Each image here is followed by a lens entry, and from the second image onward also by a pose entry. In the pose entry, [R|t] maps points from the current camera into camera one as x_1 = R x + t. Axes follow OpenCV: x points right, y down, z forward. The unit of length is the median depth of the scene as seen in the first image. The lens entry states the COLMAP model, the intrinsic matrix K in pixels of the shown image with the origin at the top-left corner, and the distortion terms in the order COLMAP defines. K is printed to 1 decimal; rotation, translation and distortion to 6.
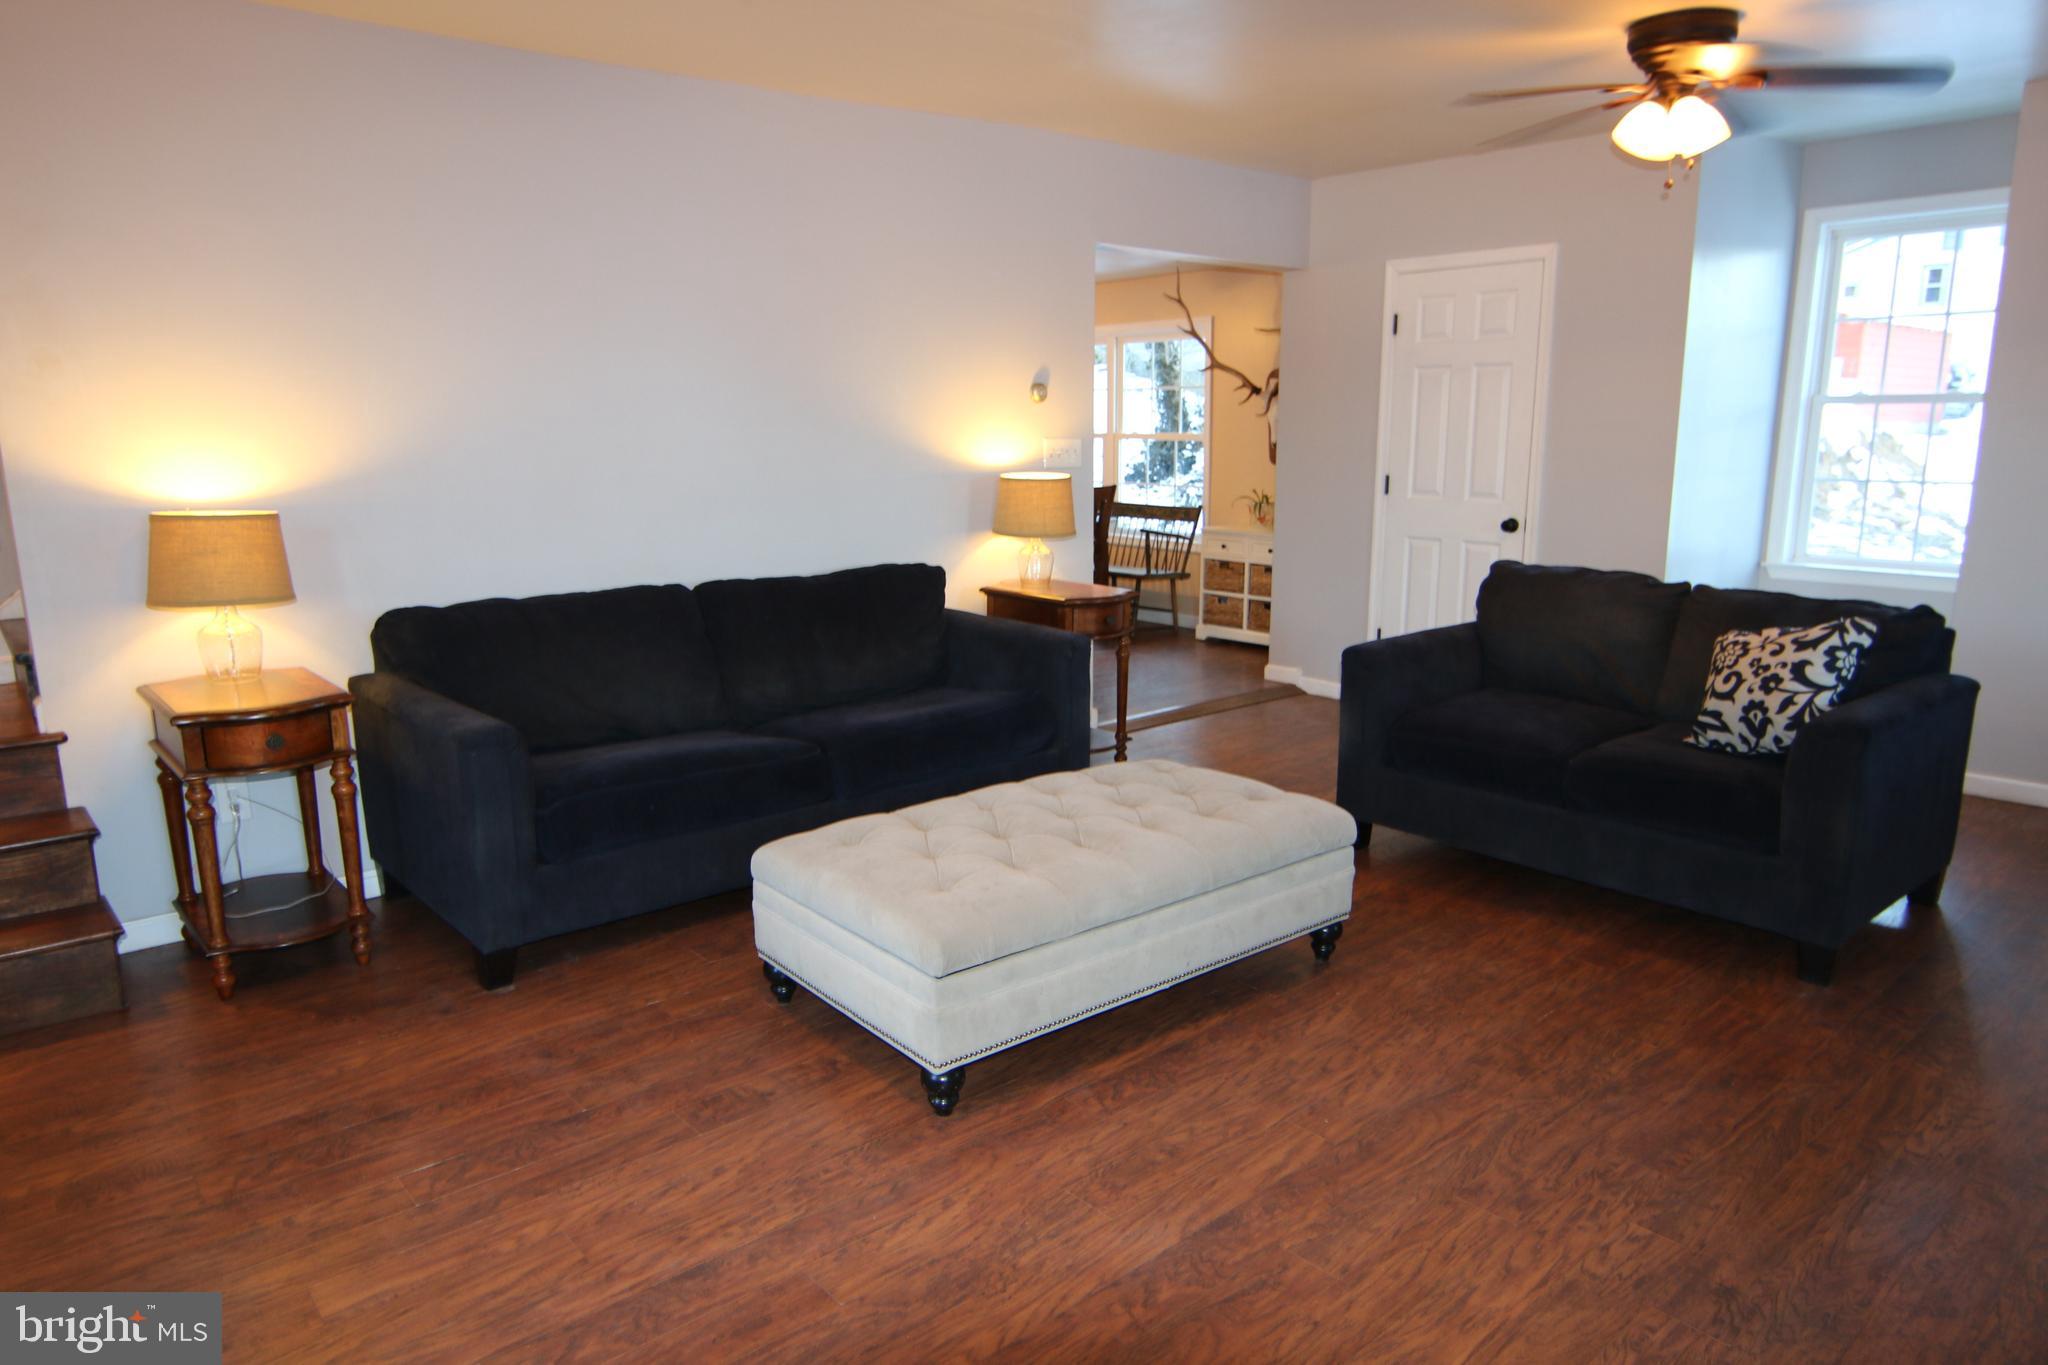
lens RADIAL K [[1305.8, 0, 1026.2], [0, 1305.8, 695.6], [0, 0, 1]] dist [-0.004977, 0.002036]
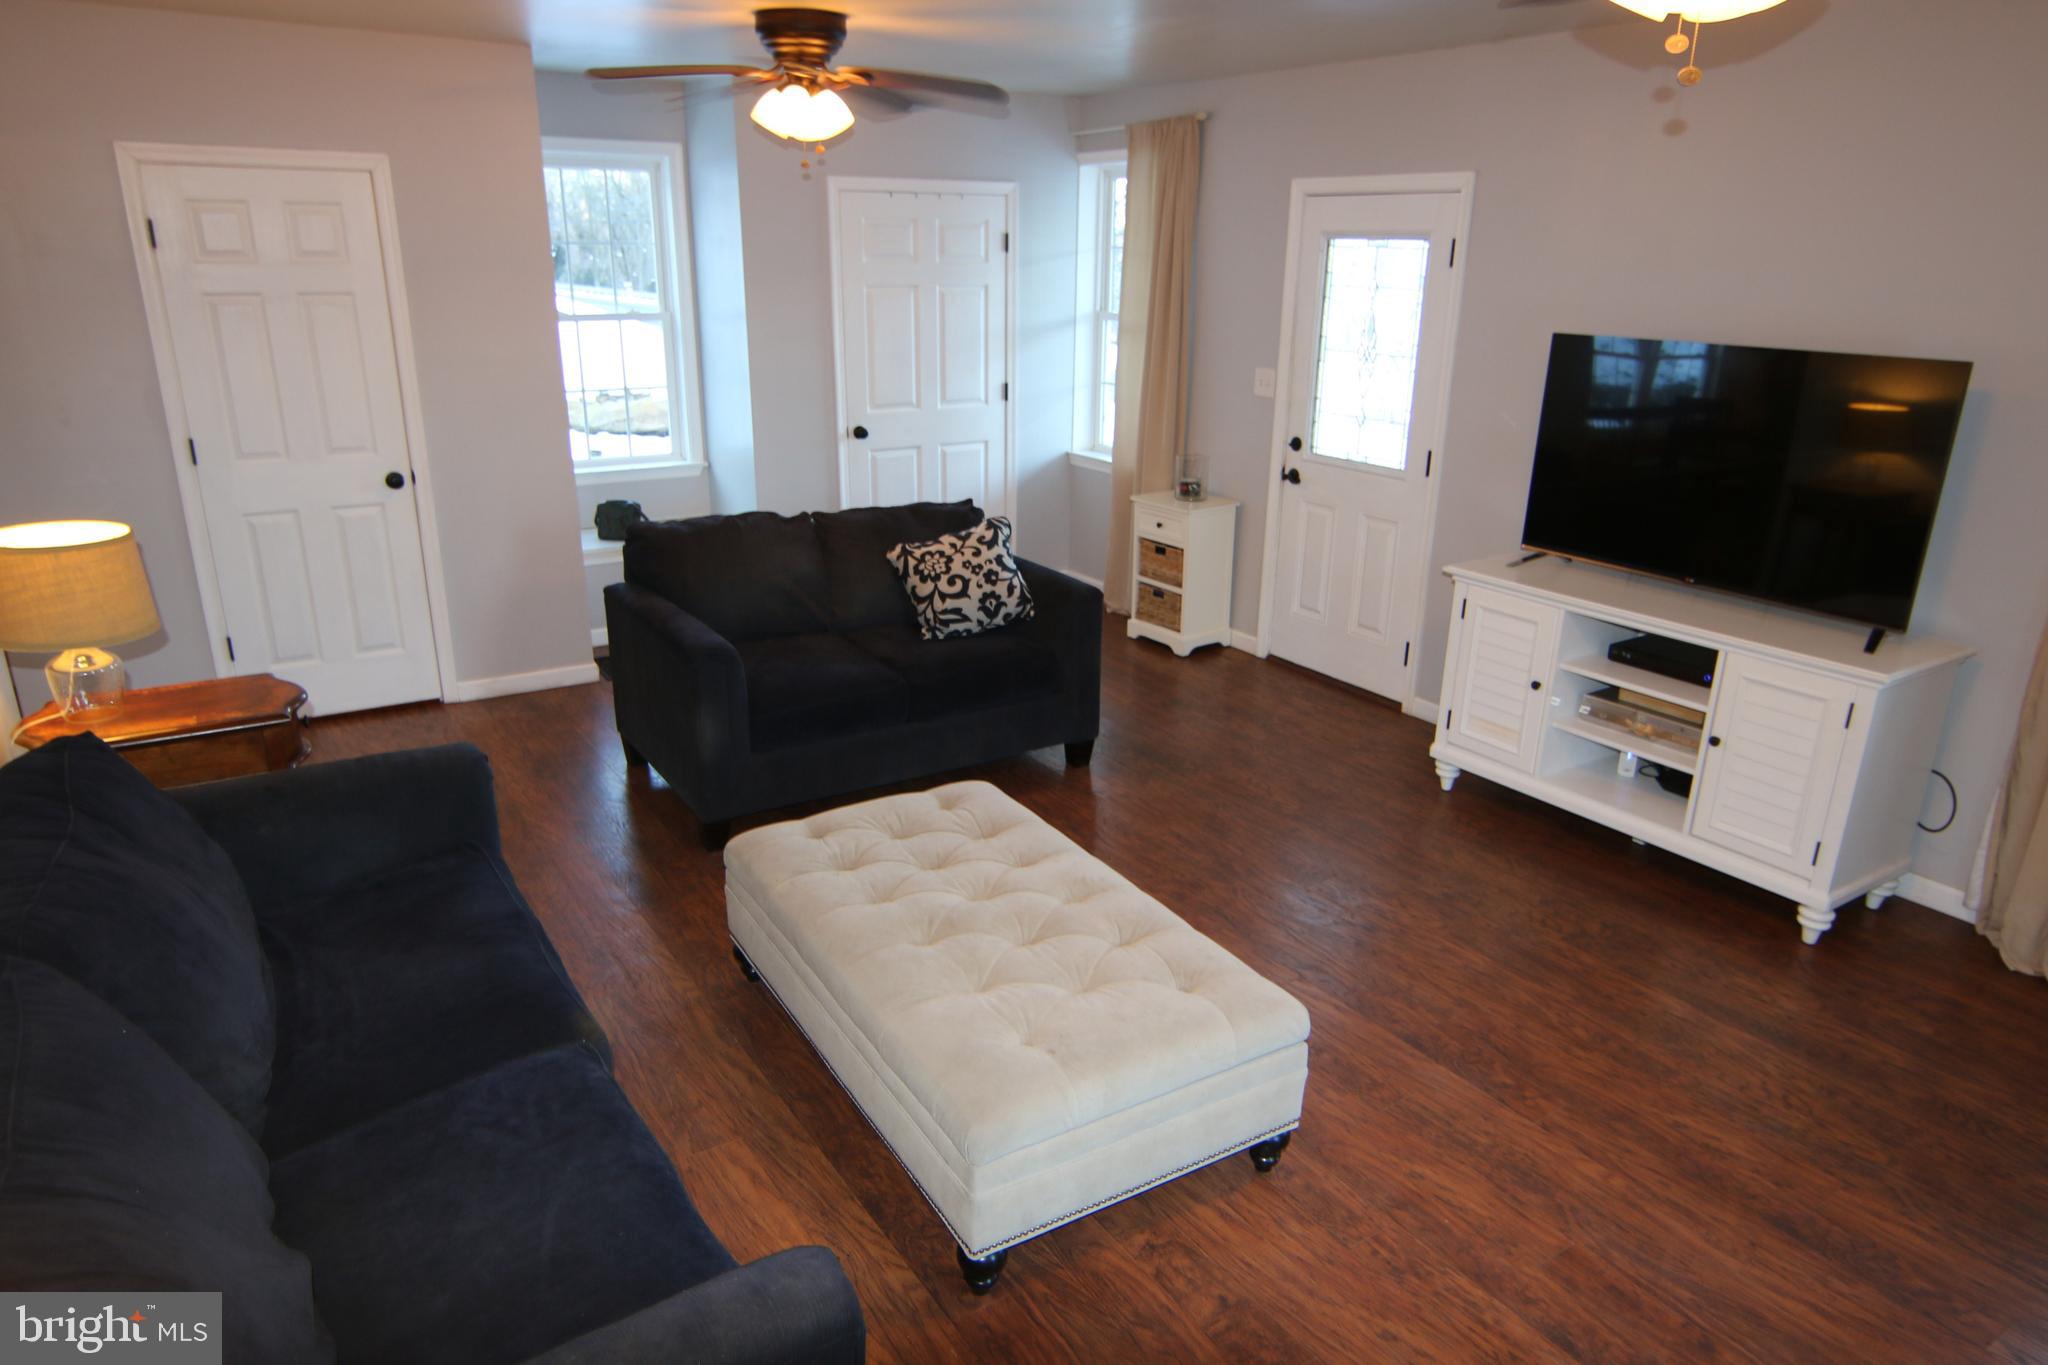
lens RADIAL K [[1327.3, 0, 1023.3], [0, 1327.3, 665.3], [0, 0, 1]] dist [-0.001822, 0.000726]
pose [[0.128579, -0.289659, 0.948454, -0.738653], [0.188076, 0.946158, 0.263461, -0.274731], [-0.973702, 0.144506, 0.176134, 0.736667]]
